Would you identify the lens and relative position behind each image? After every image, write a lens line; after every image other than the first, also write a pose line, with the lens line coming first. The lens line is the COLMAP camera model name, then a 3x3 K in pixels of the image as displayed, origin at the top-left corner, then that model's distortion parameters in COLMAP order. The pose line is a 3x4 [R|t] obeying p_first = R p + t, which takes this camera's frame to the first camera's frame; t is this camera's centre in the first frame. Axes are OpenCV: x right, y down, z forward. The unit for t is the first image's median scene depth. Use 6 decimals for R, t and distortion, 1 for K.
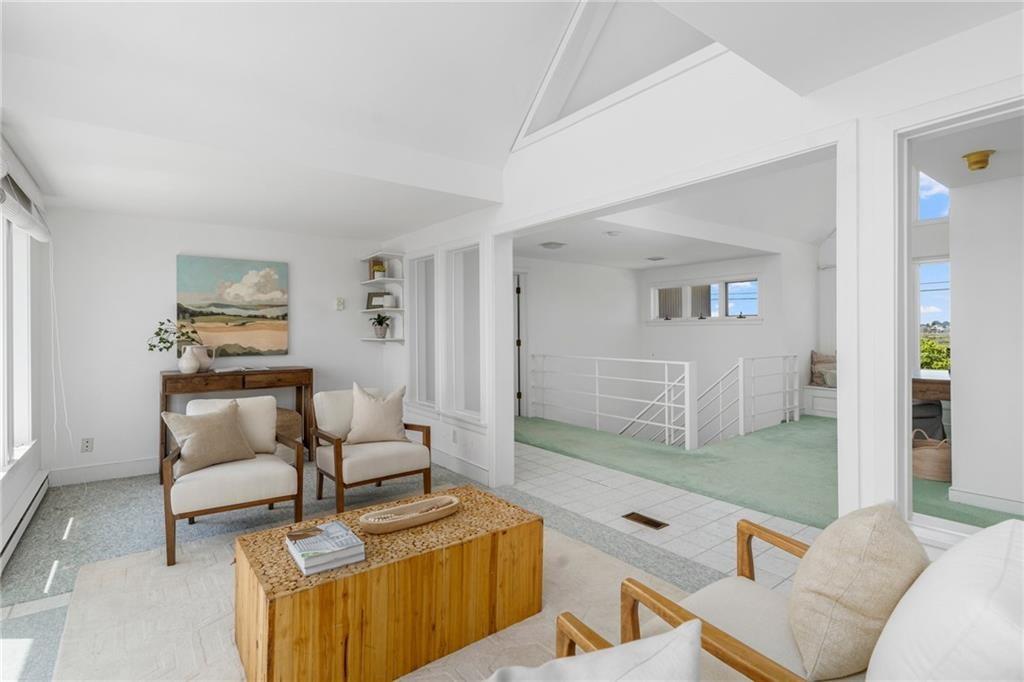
lens RADIAL K [[489.1, 0, 509.8], [0, 489.1, 333.3], [0, 0, 1]] dist [-0.003591, -0.001993]
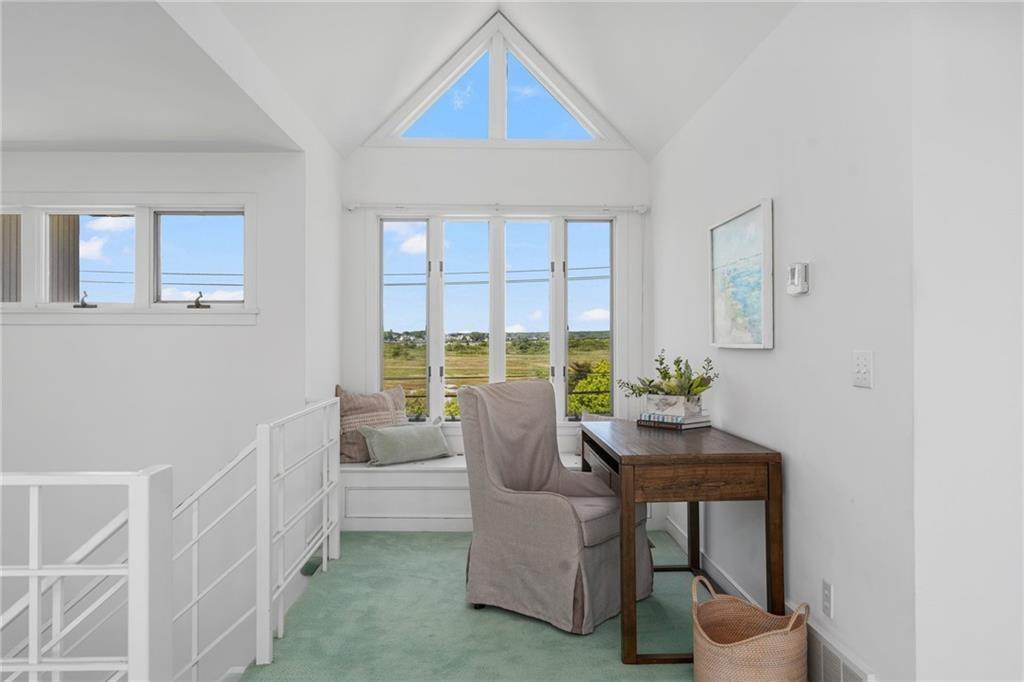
lens RADIAL K [[811.4, 0, 512.2], [0, 811.4, 339.5], [0, 0, 1]] dist [0.013961, 0.004443]
pose [[0.583570, 0.006104, 0.812040, 0.120670], [0.001781, 0.999960, -0.008796, -0.001434], [-0.812061, 0.006579, 0.583535, 0.507863]]
